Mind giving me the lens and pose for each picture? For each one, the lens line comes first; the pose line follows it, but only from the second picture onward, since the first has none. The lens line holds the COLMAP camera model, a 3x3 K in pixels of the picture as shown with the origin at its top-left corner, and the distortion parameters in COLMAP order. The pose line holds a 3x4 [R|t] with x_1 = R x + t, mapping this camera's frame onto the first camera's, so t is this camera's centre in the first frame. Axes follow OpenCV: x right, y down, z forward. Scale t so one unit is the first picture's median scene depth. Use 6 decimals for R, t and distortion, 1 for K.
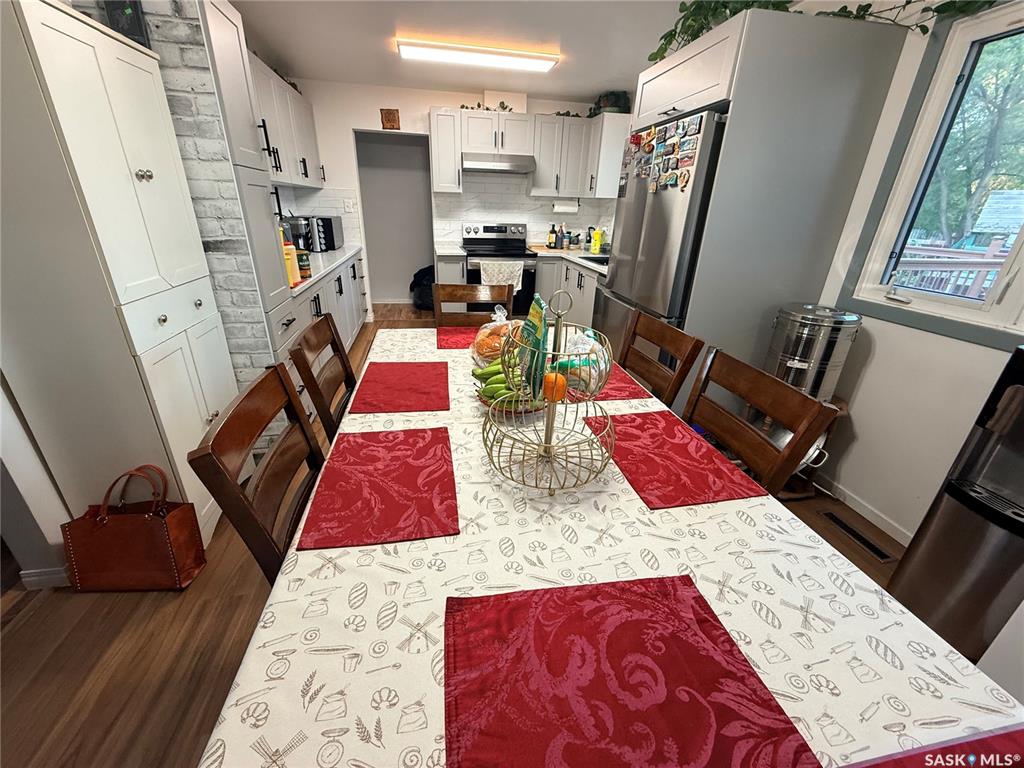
lens RADIAL K [[407.4, 0, 508.6], [0, 407.4, 384.0], [0, 0, 1]] dist [-0.001502, 0.000134]
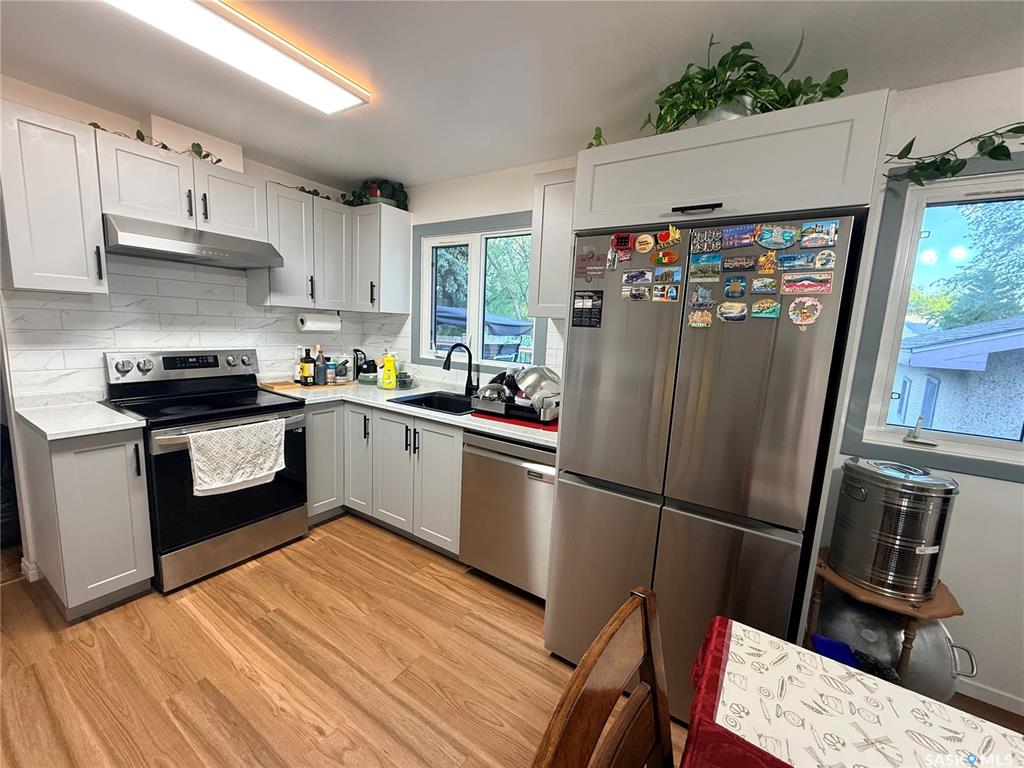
lens RADIAL K [[407.4, 0, 508.6], [0, 407.4, 384.0], [0, 0, 1]] dist [-0.001502, 0.000134]
pose [[0.689318, -0.099177, 0.717638, -0.142872], [0.262945, 0.957285, -0.120272, -0.201285], [-0.675056, 0.271605, 0.685952, 0.413003]]
